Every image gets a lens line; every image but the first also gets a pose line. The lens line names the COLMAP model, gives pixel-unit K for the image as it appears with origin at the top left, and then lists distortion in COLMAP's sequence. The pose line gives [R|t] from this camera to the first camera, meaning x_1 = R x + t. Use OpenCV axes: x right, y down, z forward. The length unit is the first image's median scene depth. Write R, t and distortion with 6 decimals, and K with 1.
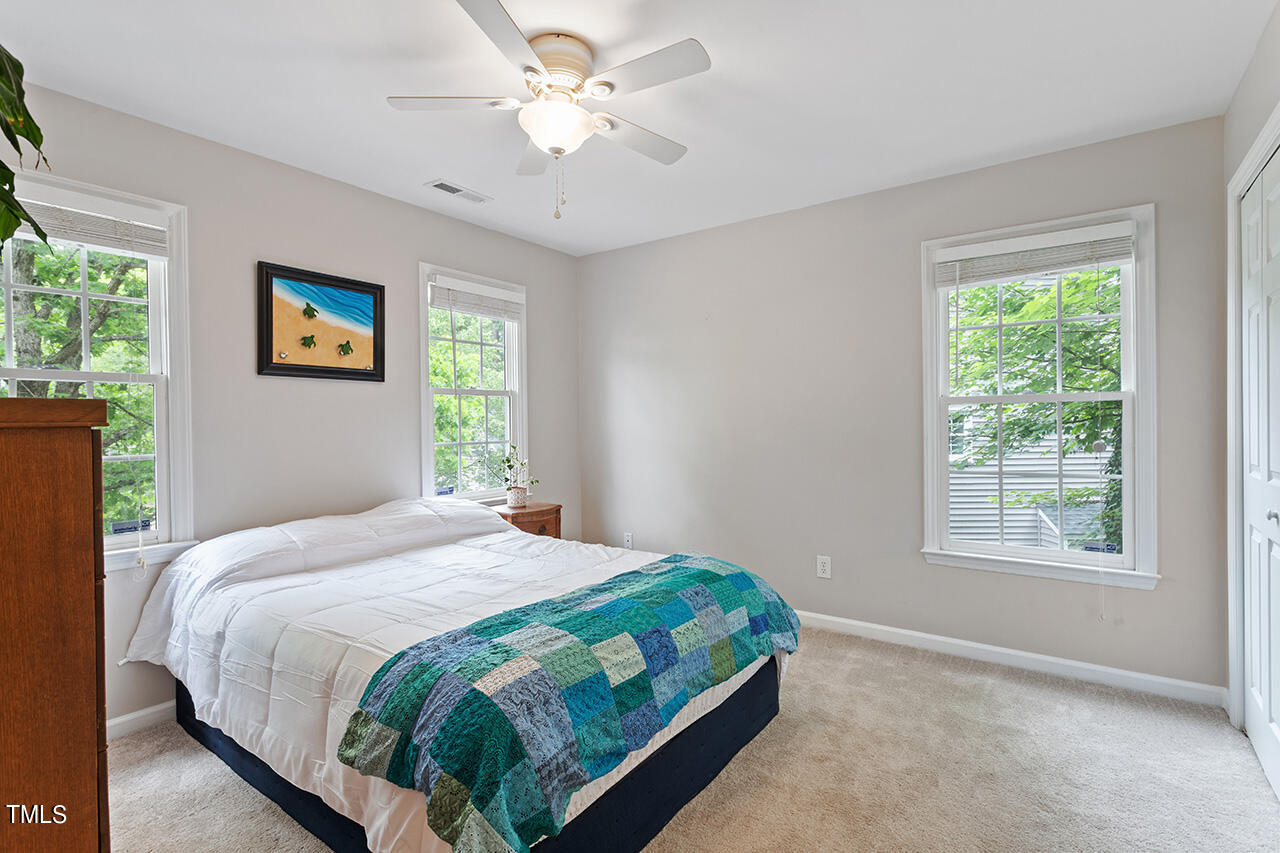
lens RADIAL K [[618.3, 0, 634.3], [0, 618.3, 425.8], [0, 0, 1]] dist [-0.000060, 0.002438]
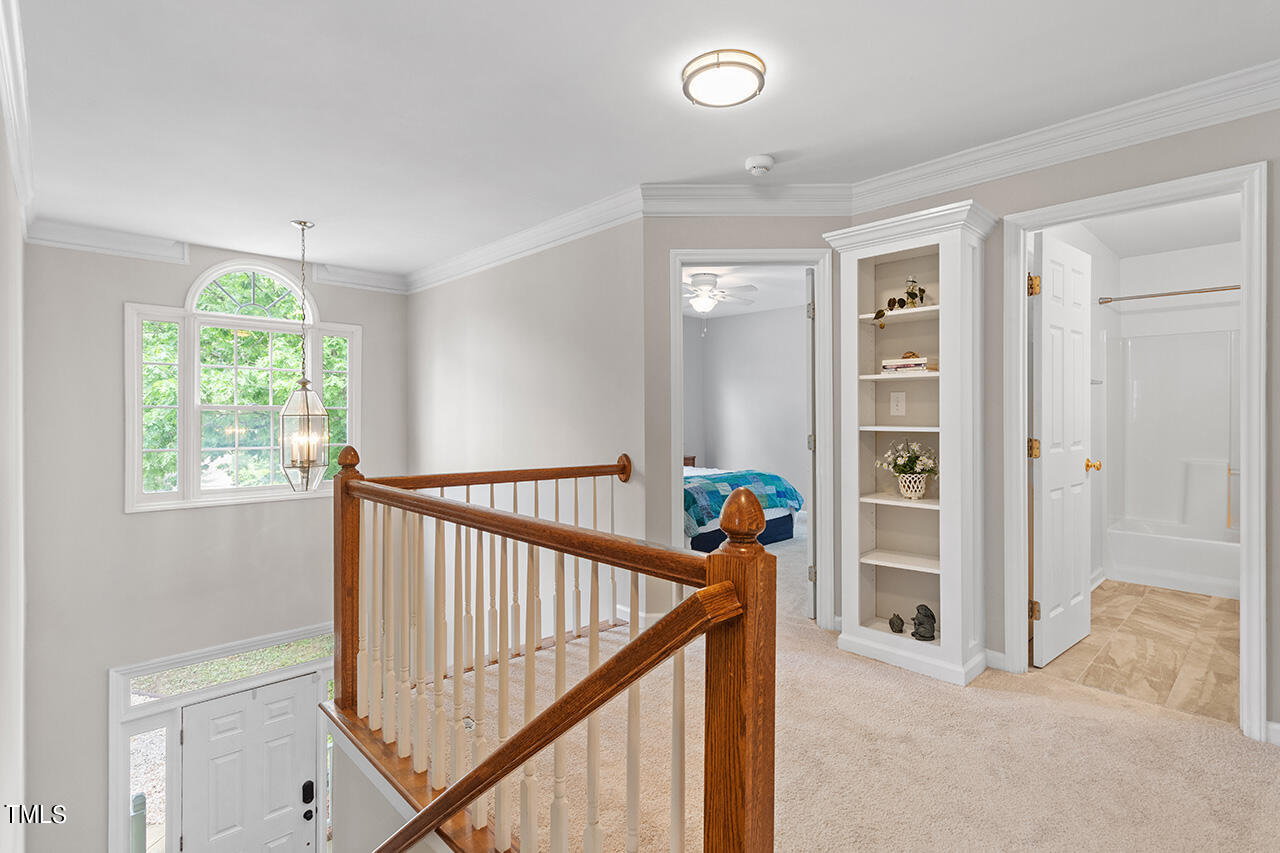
lens RADIAL K [[618.3, 0, 636.6], [0, 618.3, 419.0], [0, 0, 1]] dist [-0.000060, 0.002438]
pose [[0.984345, 0.012419, -0.175813, 0.070996], [-0.012152, 0.999923, 0.002595, 0.020180], [0.175832, -0.000418, 0.984420, -1.735361]]
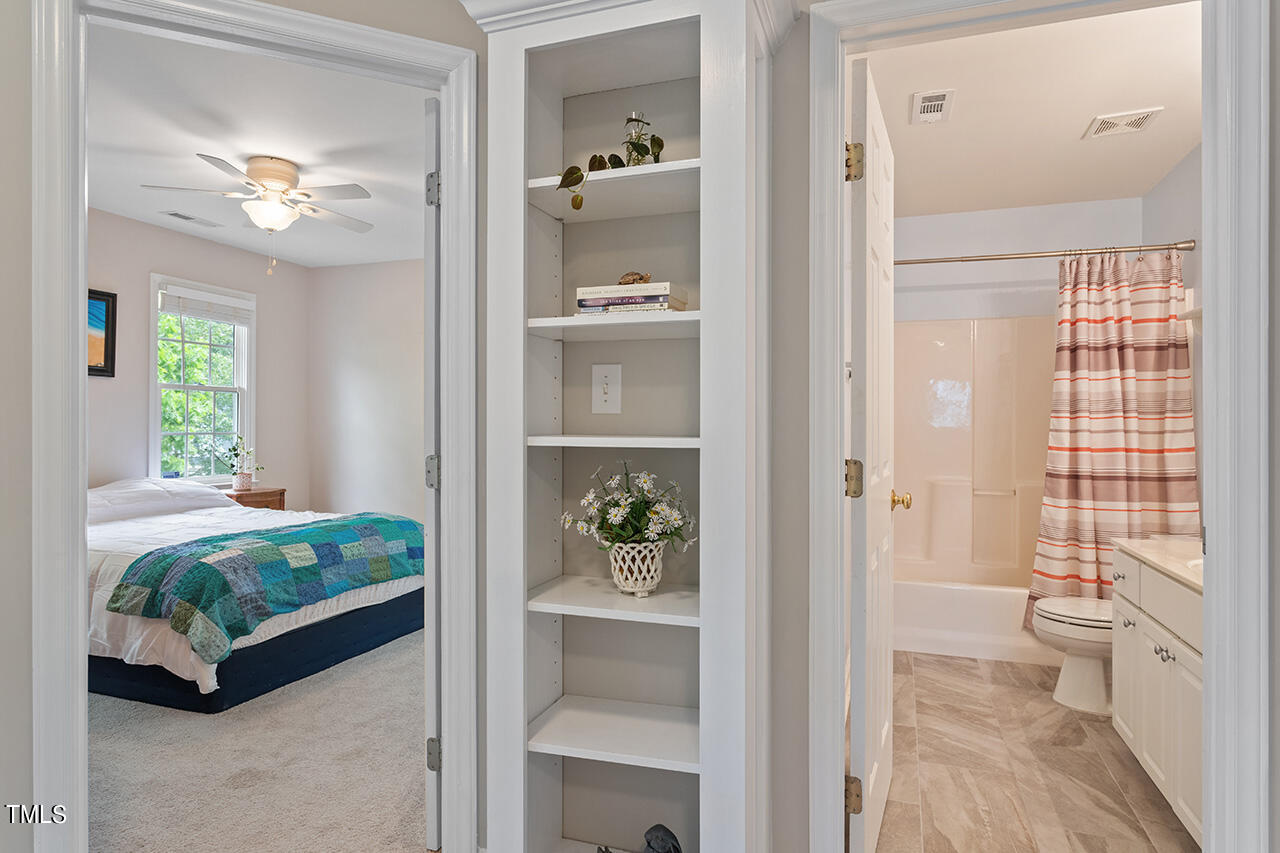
lens RADIAL K [[733.1, 0, 637.4], [0, 733.1, 421.6], [0, 0, 1]] dist [-0.005598, 0.005166]
pose [[0.958990, 0.018467, 0.282839, 0.232537], [-0.014456, 0.999763, -0.016264, 0.030895], [-0.283072, 0.011508, 0.959029, -0.934977]]
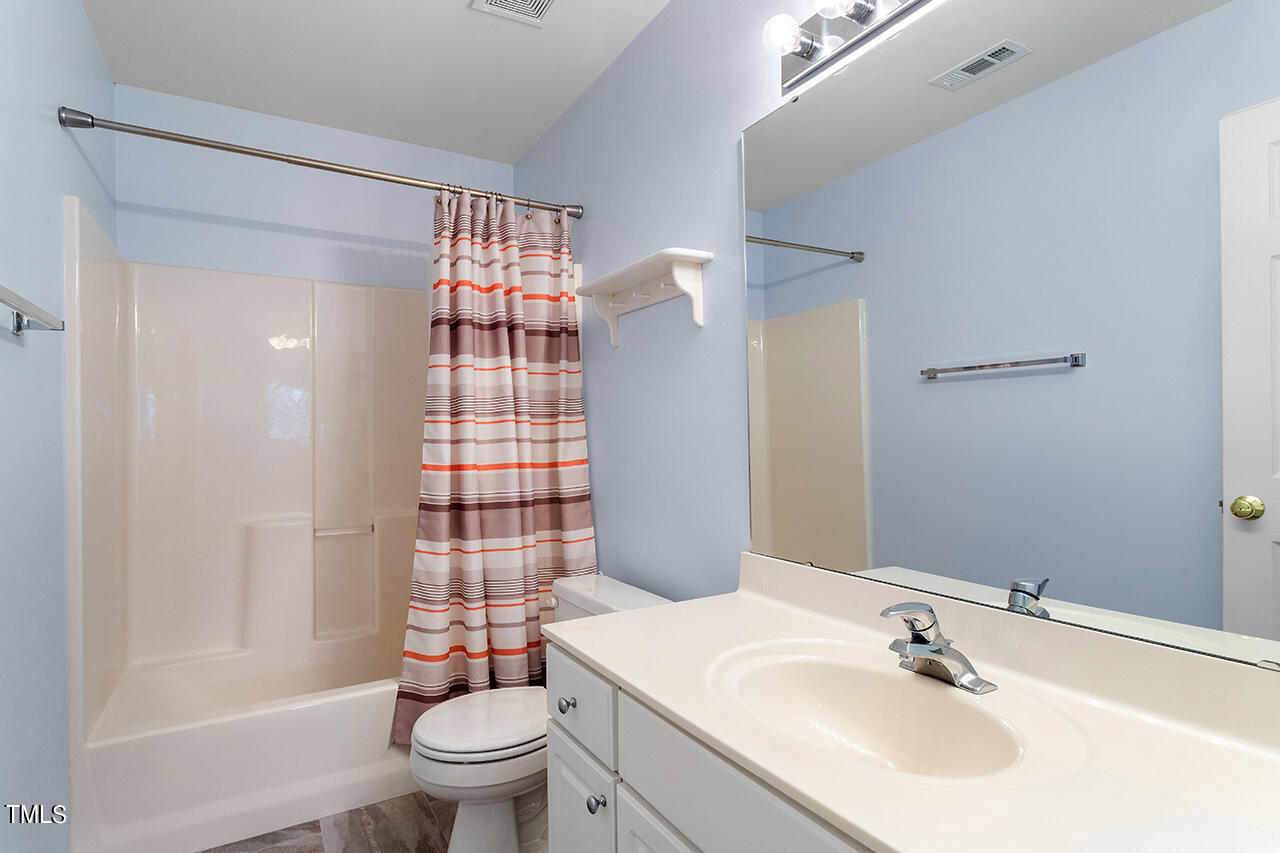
lens RADIAL K [[647.0, 0, 634.8], [0, 647.0, 428.1], [0, 0, 1]] dist [-0.010775, 0.002580]
pose [[0.396736, 0.018677, 0.917743, 0.850259], [0.013236, 0.999573, -0.026064, 0.020201], [-0.917837, 0.022488, 0.396319, -0.261127]]
